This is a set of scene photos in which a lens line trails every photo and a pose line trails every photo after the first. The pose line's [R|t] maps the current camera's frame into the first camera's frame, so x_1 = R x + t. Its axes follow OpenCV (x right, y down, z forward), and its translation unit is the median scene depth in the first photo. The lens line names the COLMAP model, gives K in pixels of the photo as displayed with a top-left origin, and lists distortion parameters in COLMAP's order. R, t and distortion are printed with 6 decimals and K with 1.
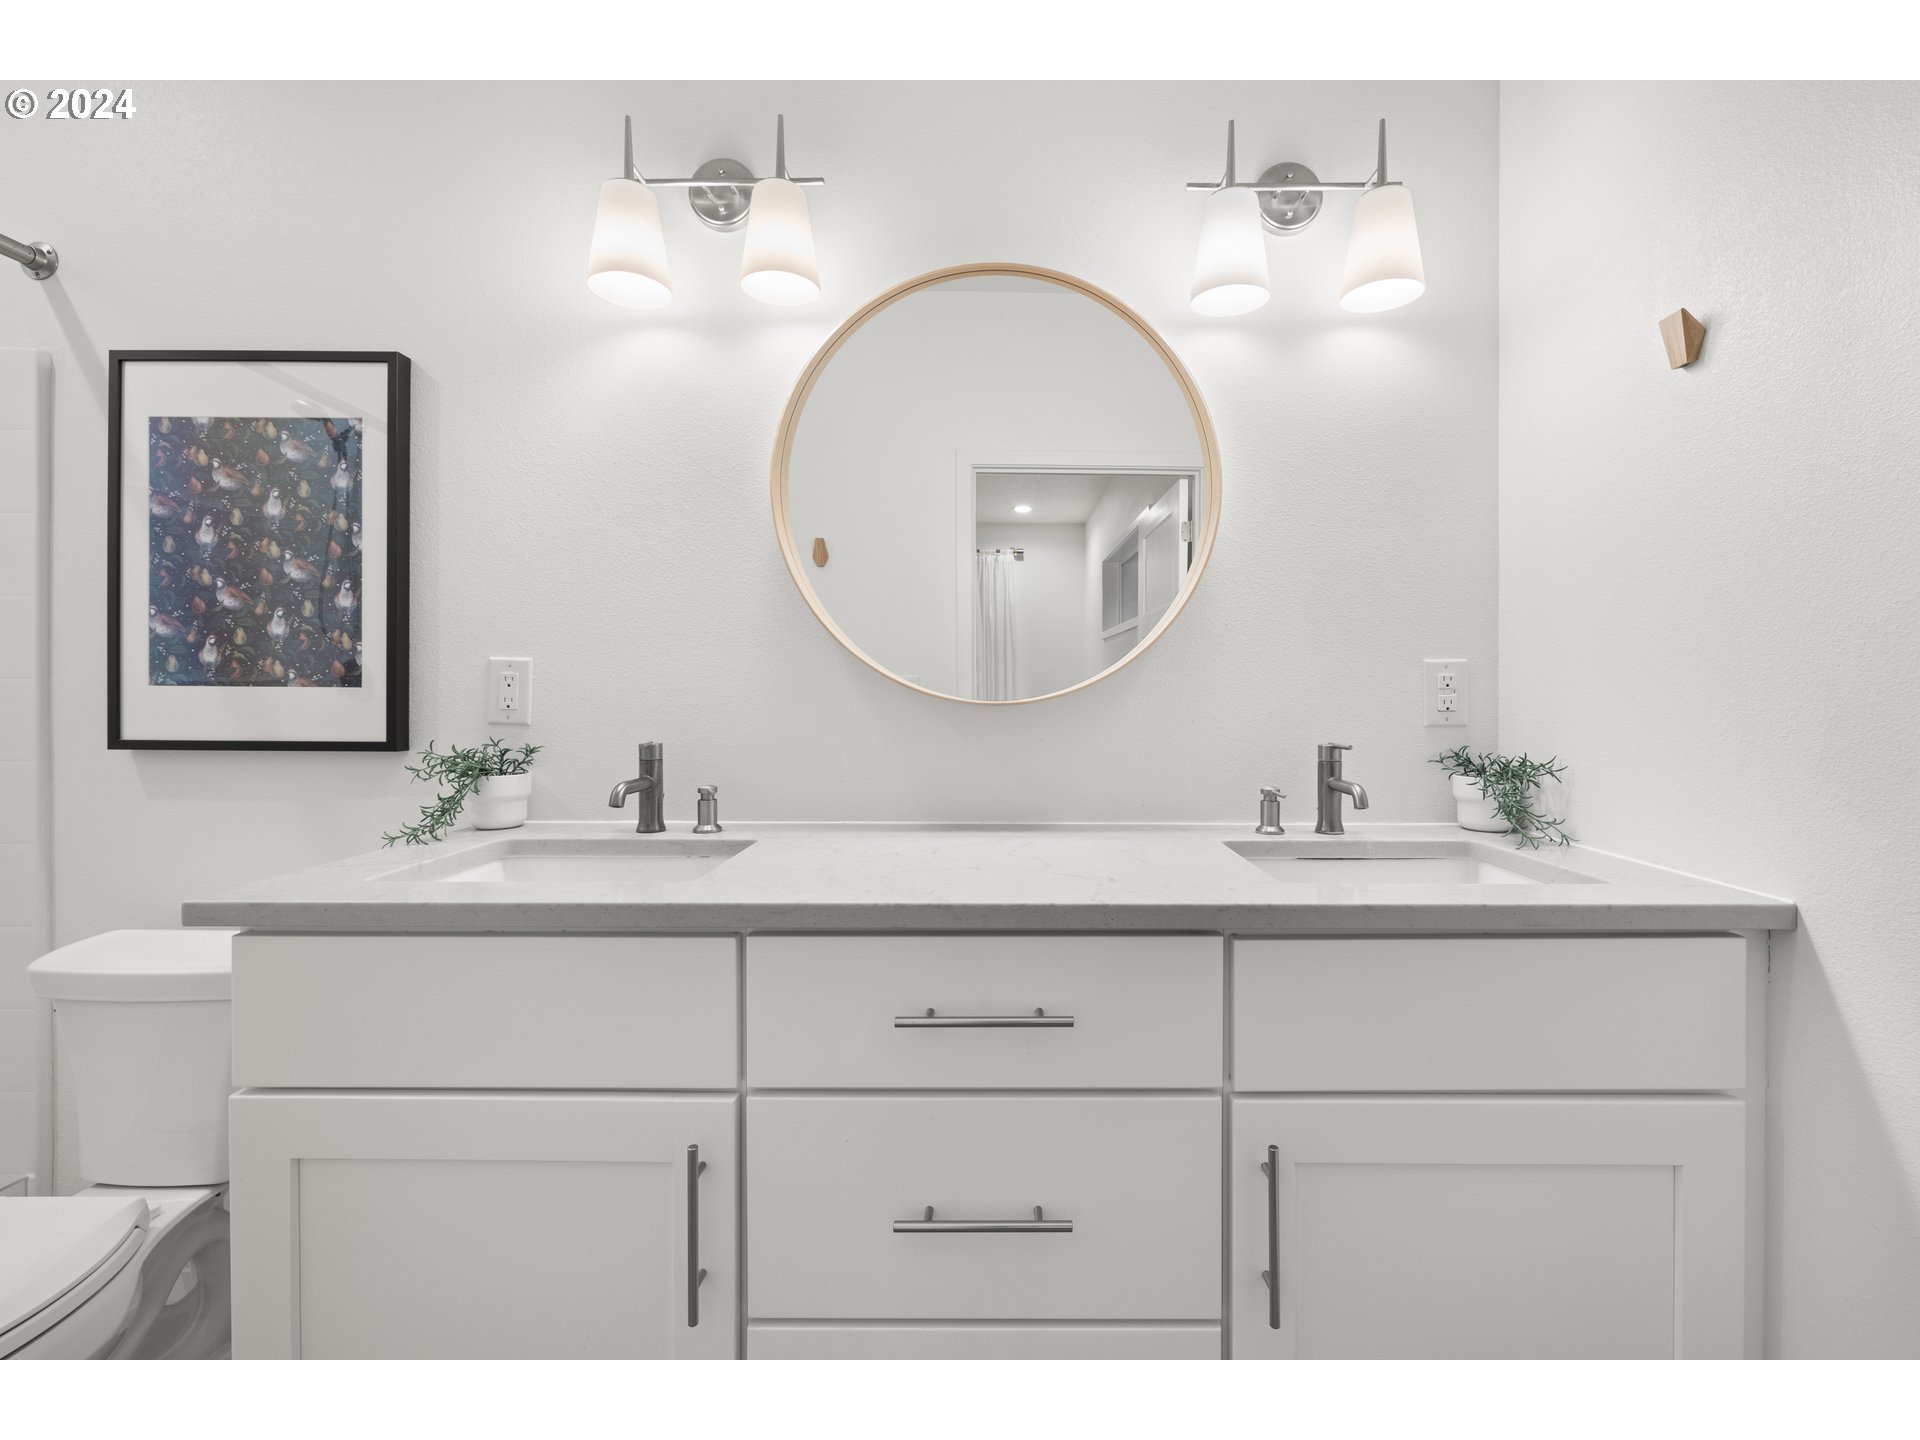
lens RADIAL K [[811.8, 0, 954.6], [0, 811.8, 701.2], [0, 0, 1]] dist [-0.001127, -0.000331]
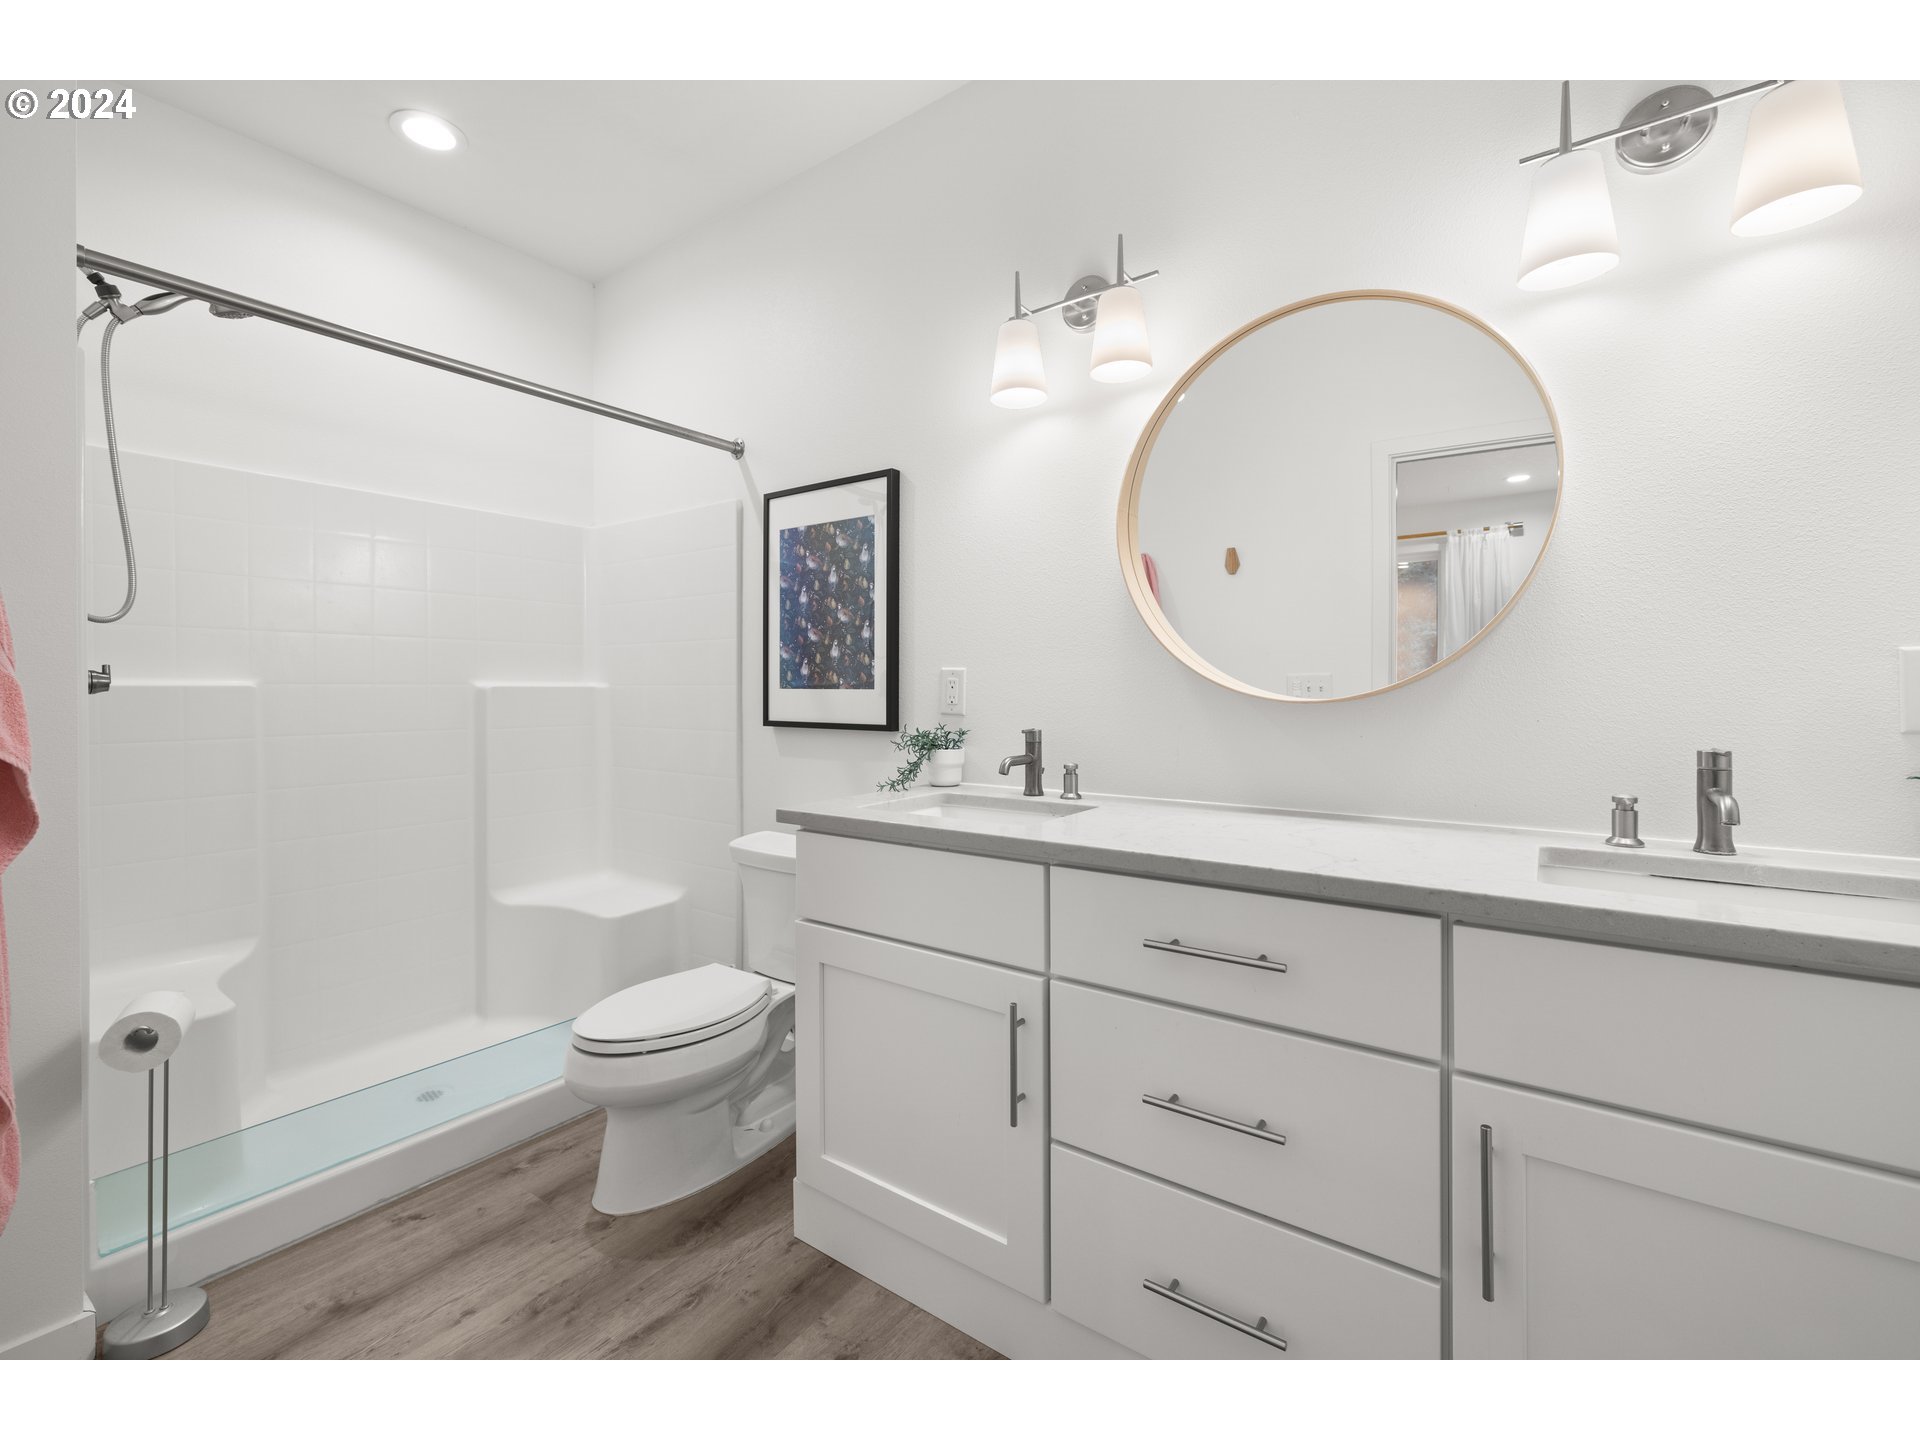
lens RADIAL K [[811.8, 0, 954.6], [0, 811.8, 701.2], [0, 0, 1]] dist [-0.001127, -0.000331]
pose [[0.811361, 0.003730, -0.584533, 0.301534], [-0.001956, 0.999991, 0.003666, -0.000391], [0.584542, -0.001831, 0.811362, -0.166709]]
